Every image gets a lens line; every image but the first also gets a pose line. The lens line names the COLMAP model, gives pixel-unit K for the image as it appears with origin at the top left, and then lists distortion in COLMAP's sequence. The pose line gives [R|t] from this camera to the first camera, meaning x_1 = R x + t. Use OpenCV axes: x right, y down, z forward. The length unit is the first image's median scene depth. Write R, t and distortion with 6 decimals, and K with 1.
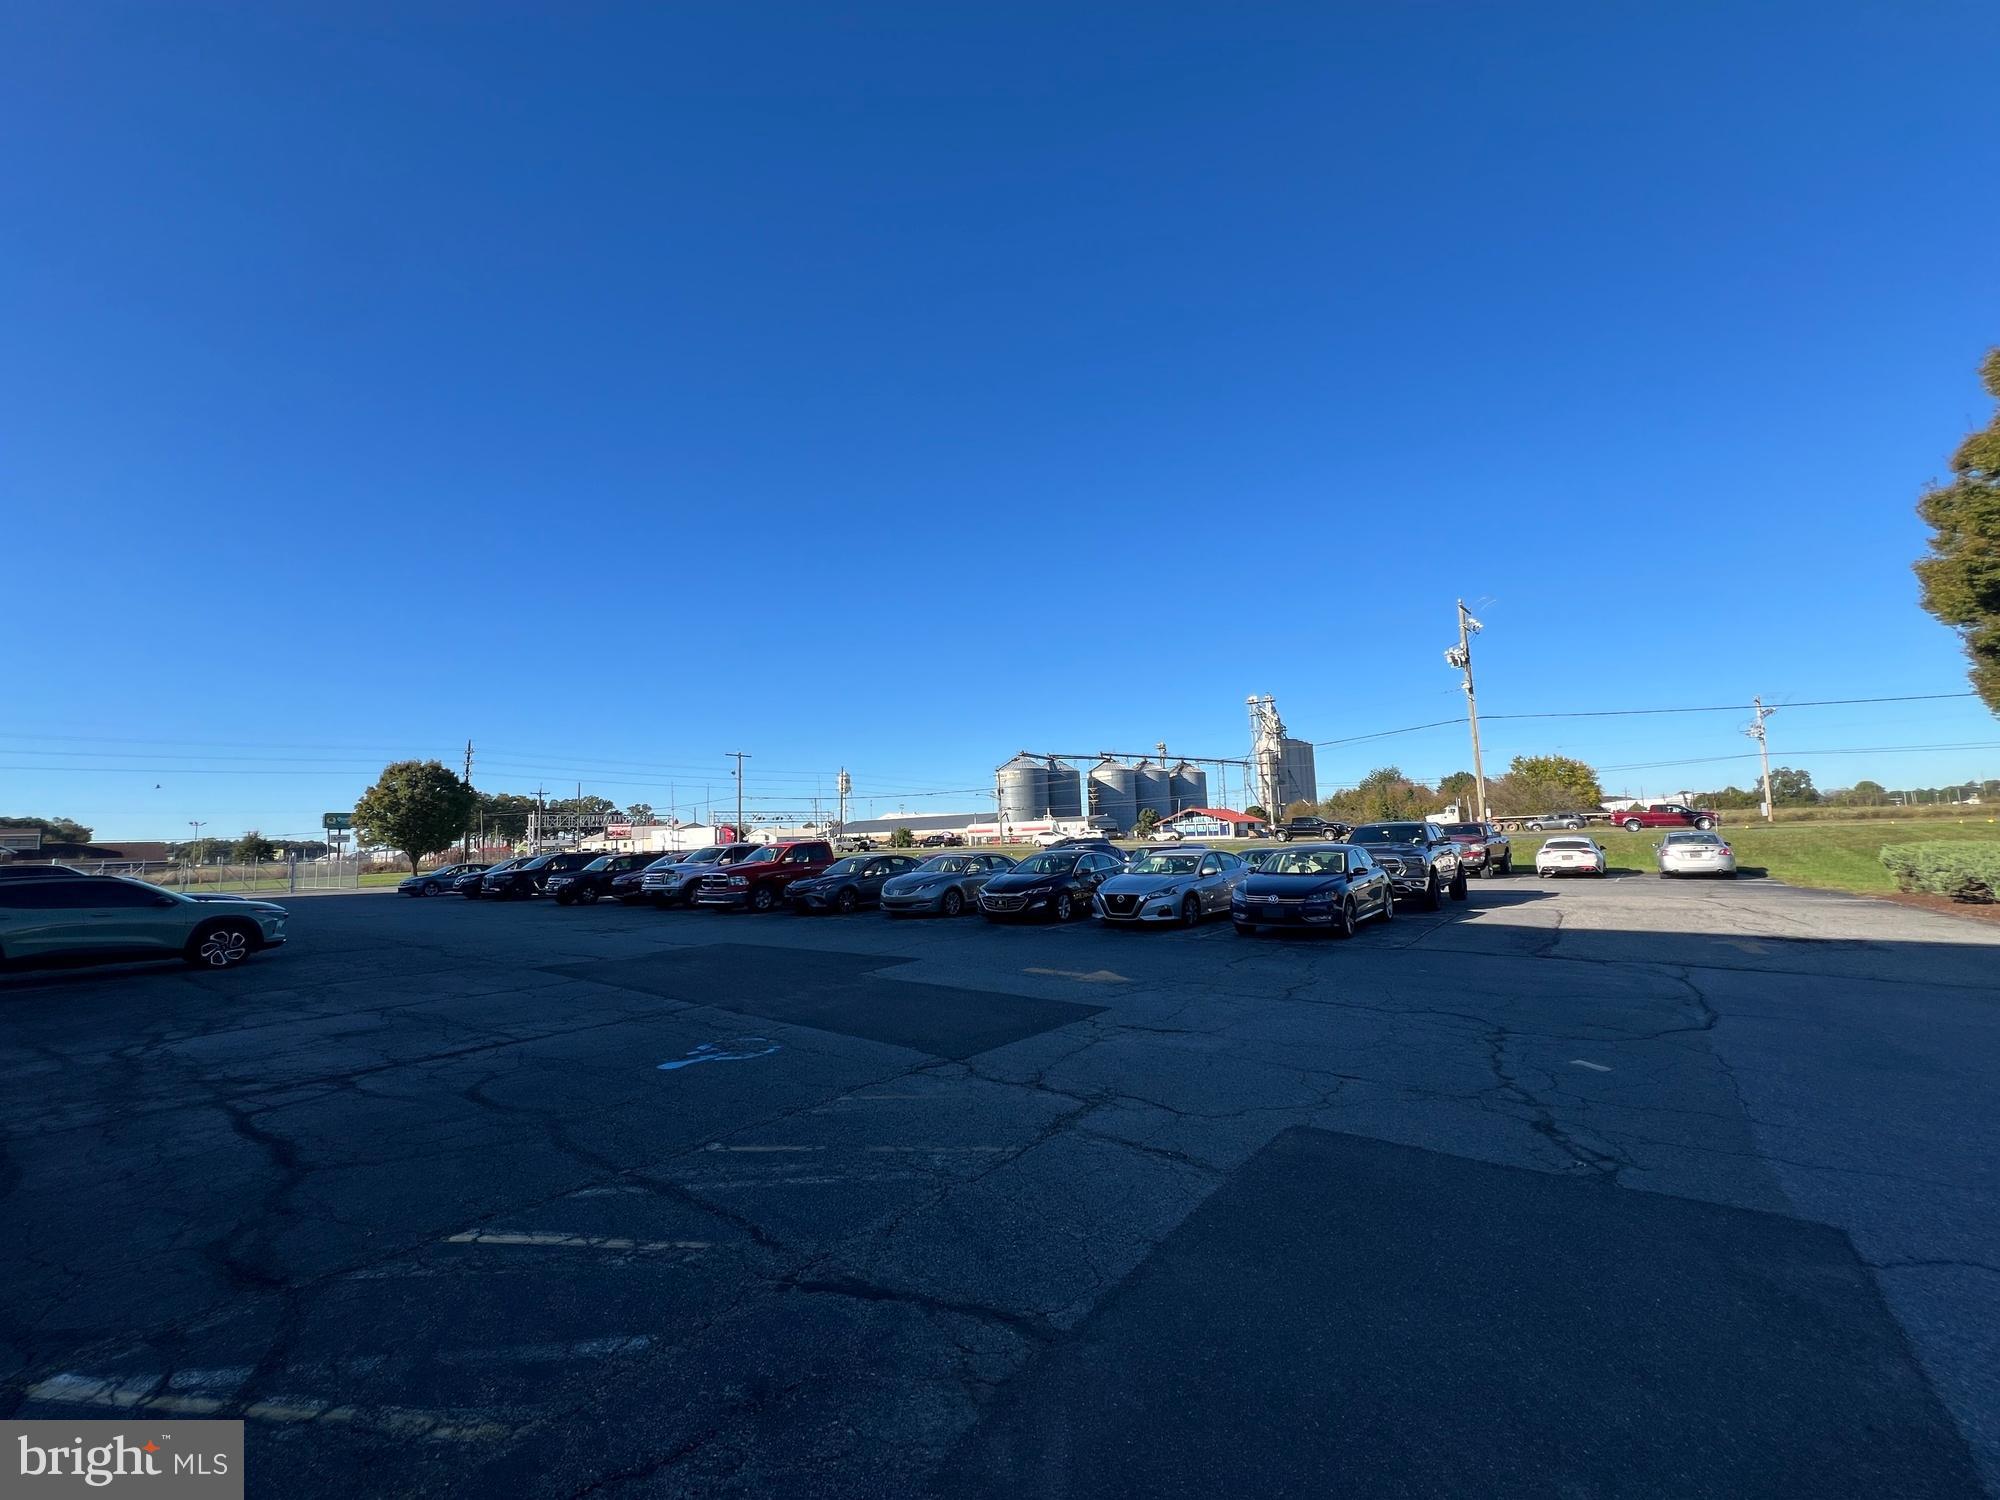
lens RADIAL K [[802.2, 0, 998.9], [0, 802.2, 749.4], [0, 0, 1]] dist [-0.007115, 0.000759]
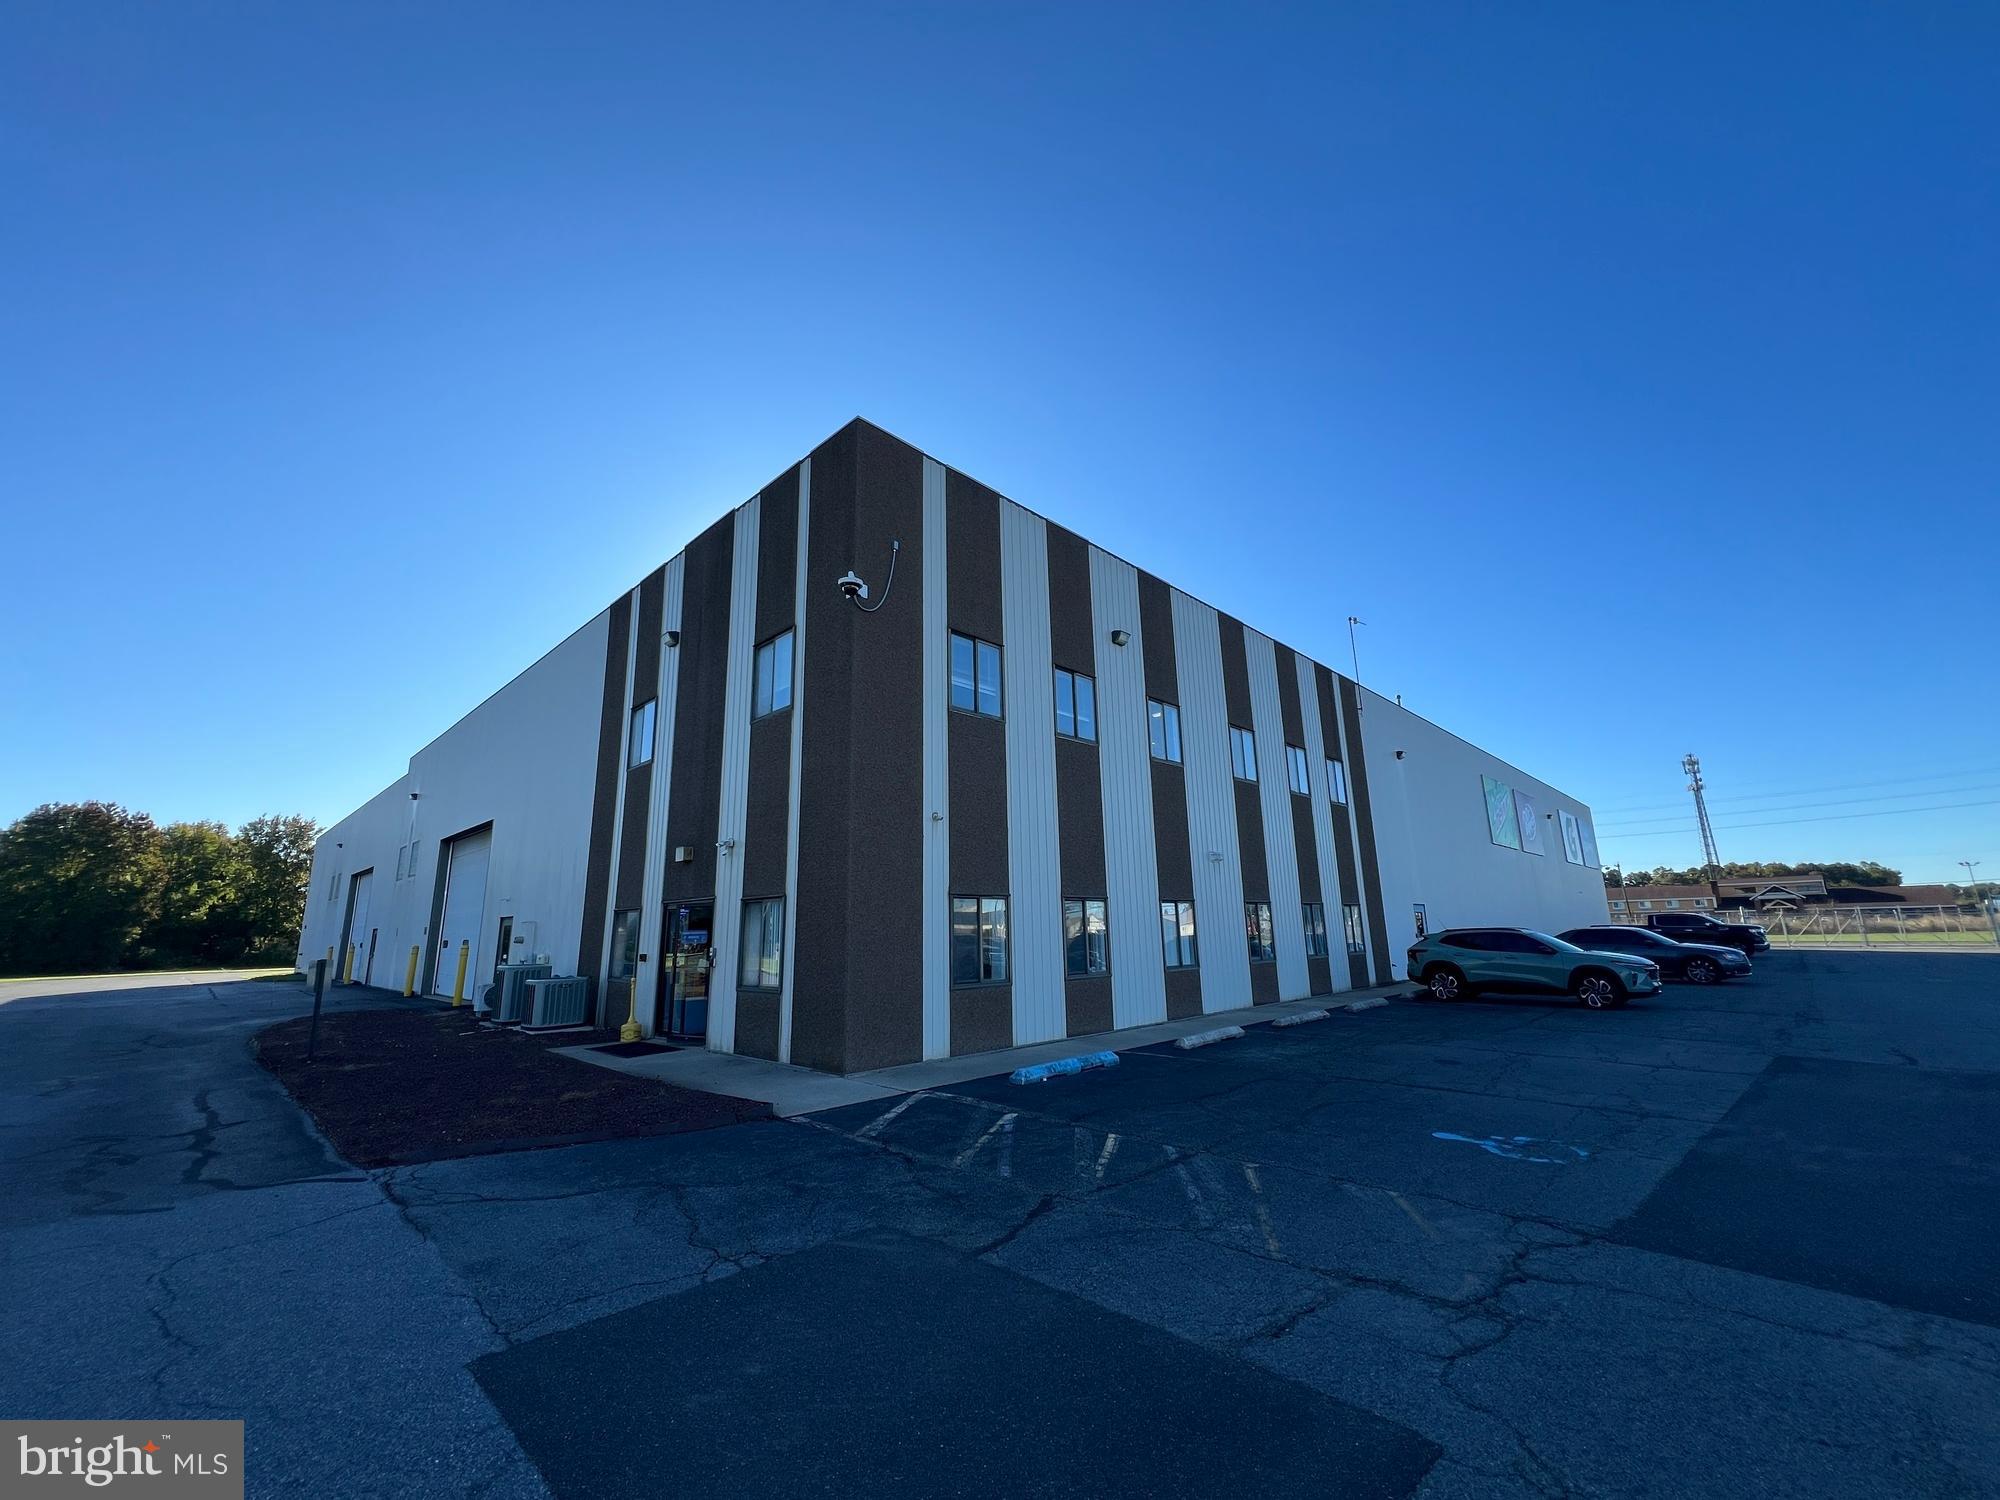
lens RADIAL K [[802.2, 0, 997.4], [0, 802.2, 748.5], [0, 0, 1]] dist [-0.007115, 0.000759]
pose [[-0.138308, -0.183856, -0.973174, 1.179776], [0.133172, 0.970242, -0.202229, 0.041410], [0.981395, -0.157569, -0.109708, 0.887372]]
